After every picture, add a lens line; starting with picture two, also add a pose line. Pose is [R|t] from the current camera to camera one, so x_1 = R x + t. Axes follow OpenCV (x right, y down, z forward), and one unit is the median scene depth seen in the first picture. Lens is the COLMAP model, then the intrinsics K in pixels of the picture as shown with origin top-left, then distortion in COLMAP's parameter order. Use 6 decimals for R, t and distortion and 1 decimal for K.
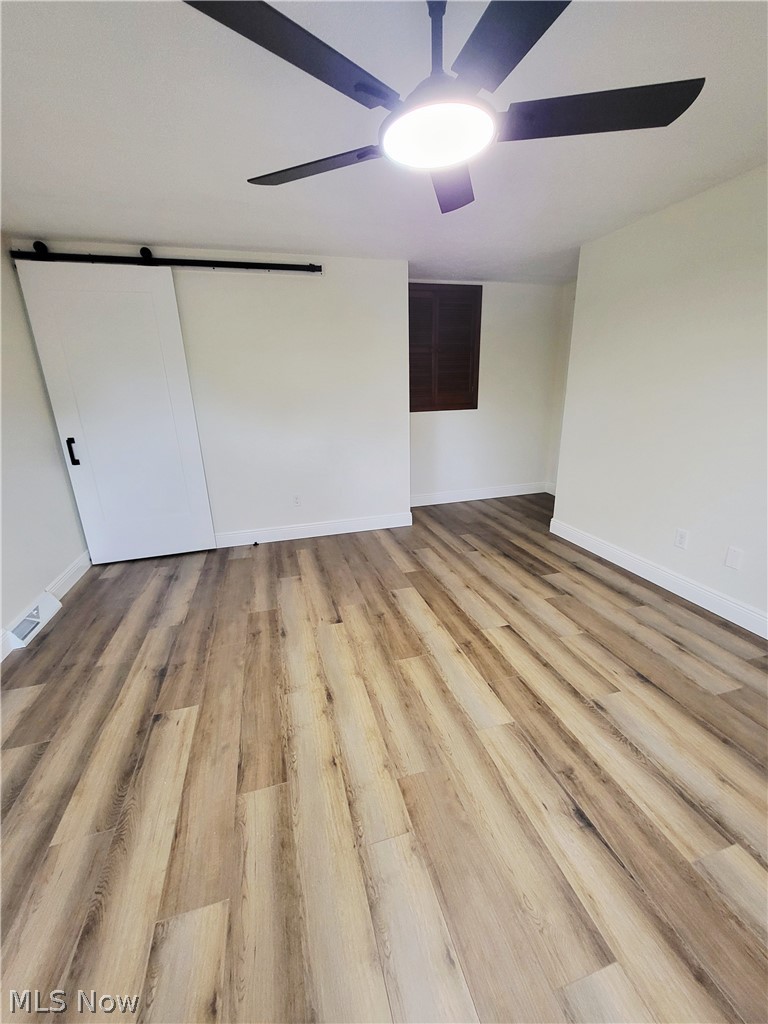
lens RADIAL K [[411.6, 0, 385.2], [0, 411.6, 511.6], [0, 0, 1]] dist [0.000922, -0.000273]
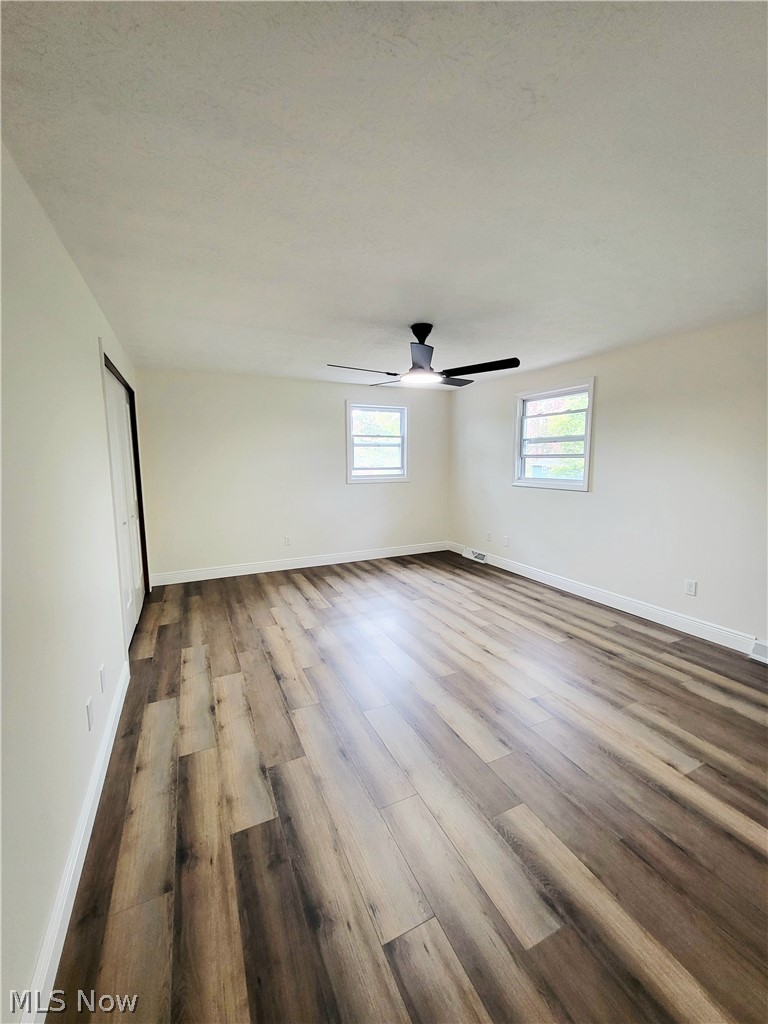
lens RADIAL K [[411.6, 0, 380.8], [0, 411.6, 508.8], [0, 0, 1]] dist [0.000922, -0.000273]
pose [[-0.987478, 0.053108, -0.148550, 0.394000], [-0.013032, 0.910952, 0.412306, -0.581173], [0.157219, 0.409079, -0.898853, 1.755346]]
